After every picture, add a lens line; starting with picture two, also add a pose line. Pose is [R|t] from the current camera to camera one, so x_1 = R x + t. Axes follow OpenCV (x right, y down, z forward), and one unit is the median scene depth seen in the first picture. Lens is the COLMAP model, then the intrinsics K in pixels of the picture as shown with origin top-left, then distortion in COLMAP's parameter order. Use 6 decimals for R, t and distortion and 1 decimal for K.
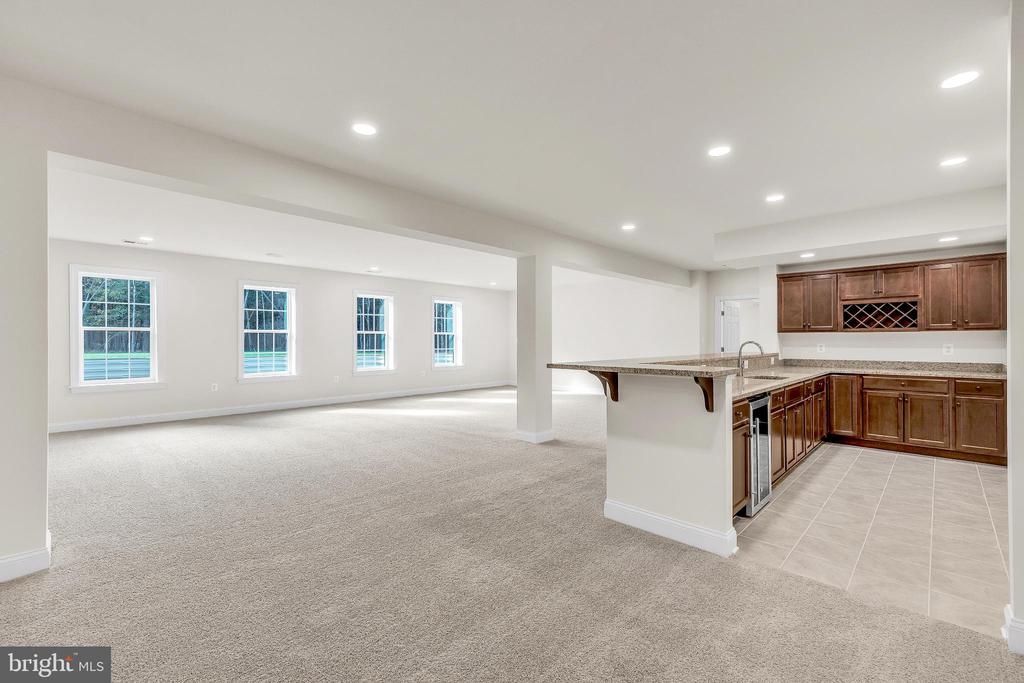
lens RADIAL K [[445.4, 0, 510.3], [0, 445.4, 340.8], [0, 0, 1]] dist [0.003091, -0.000364]
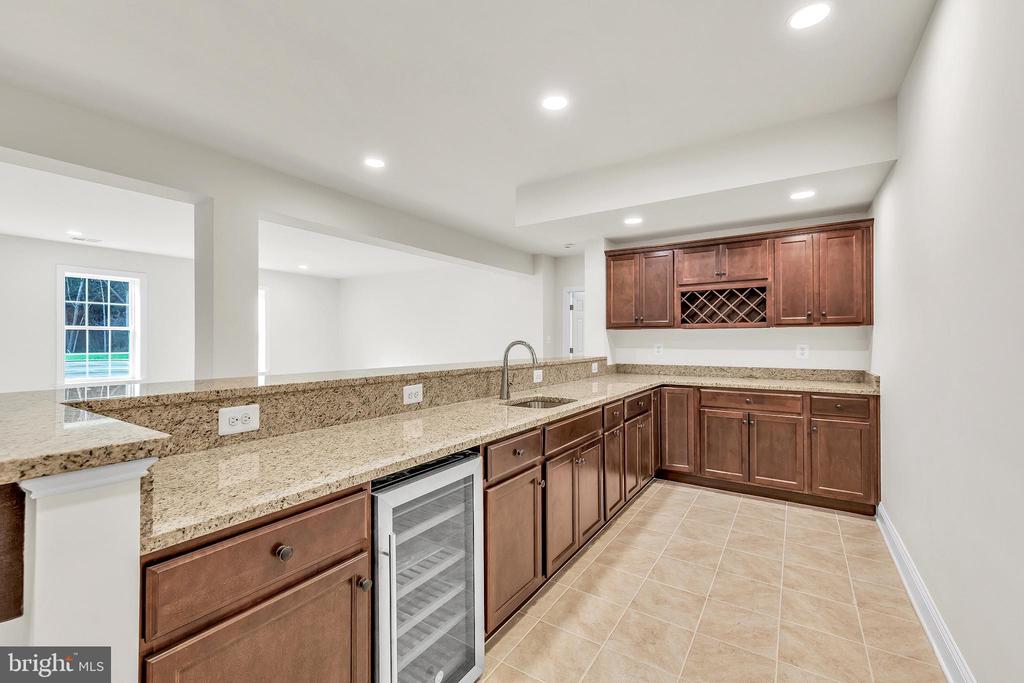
lens RADIAL K [[423.3, 0, 513.9], [0, 423.3, 339.7], [0, 0, 1]] dist [0.000481, -0.000090]
pose [[0.984080, 0.000474, 0.177724, 0.362452], [-0.000455, 1.000000, -0.000145, -0.000332], [-0.177724, 0.000062, 0.984080, 0.370608]]
